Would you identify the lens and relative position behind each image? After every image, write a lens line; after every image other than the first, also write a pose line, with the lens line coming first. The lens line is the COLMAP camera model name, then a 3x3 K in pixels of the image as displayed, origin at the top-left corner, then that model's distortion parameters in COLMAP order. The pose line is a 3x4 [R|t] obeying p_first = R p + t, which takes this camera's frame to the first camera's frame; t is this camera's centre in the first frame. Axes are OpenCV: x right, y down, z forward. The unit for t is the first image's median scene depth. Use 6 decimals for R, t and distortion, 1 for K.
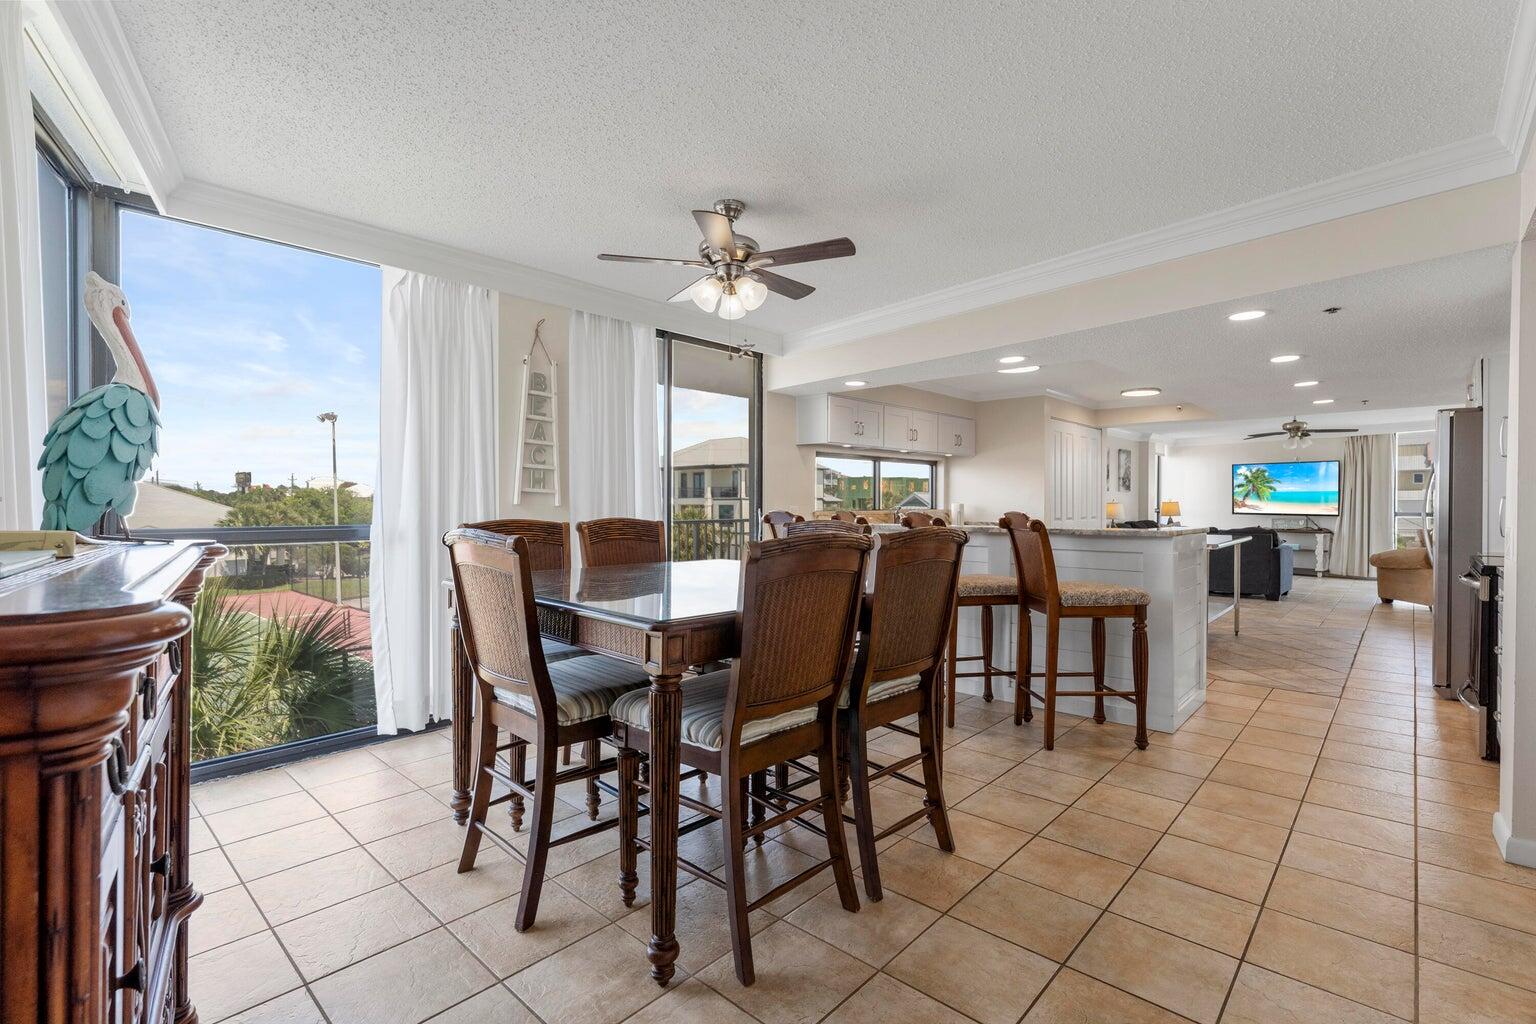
lens RADIAL K [[702.6, 0, 768.0], [0, 702.6, 512.0], [0, 0, 1]] dist [-0.003242, 0.000249]
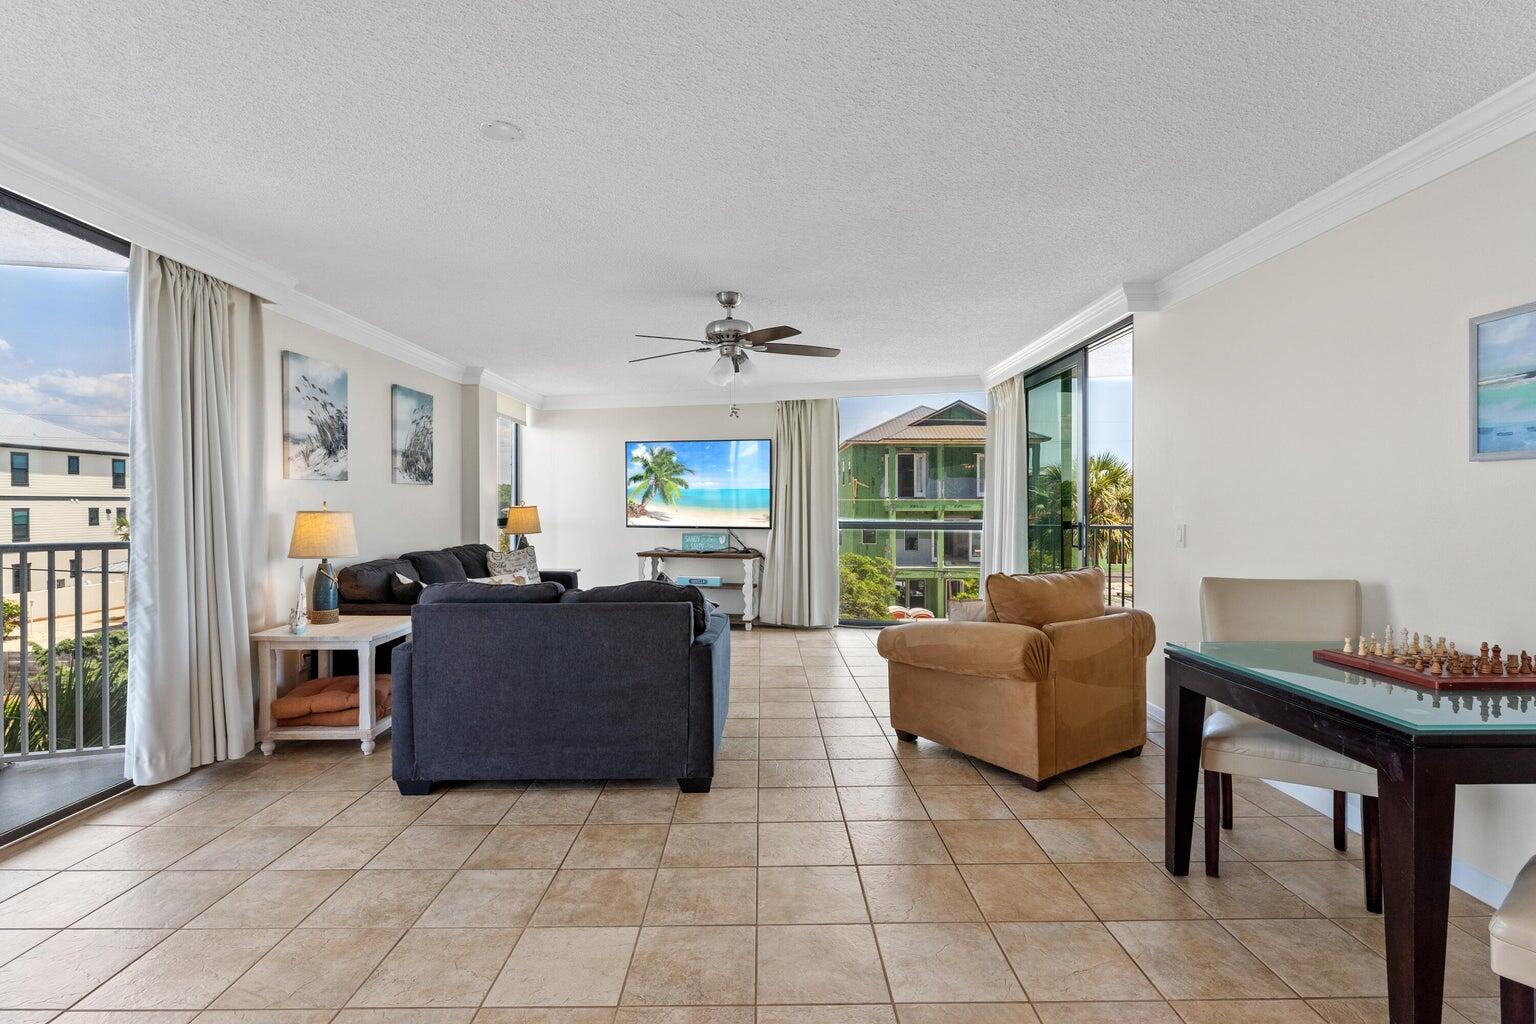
lens RADIAL K [[702.6, 0, 768.0], [0, 702.6, 512.0], [0, 0, 1]] dist [-0.003242, 0.000249]
pose [[0.729483, -0.007580, 0.683957, 0.467220], [0.009204, 0.999957, 0.001266, -0.012215], [-0.683937, 0.005371, 0.729521, 0.662118]]
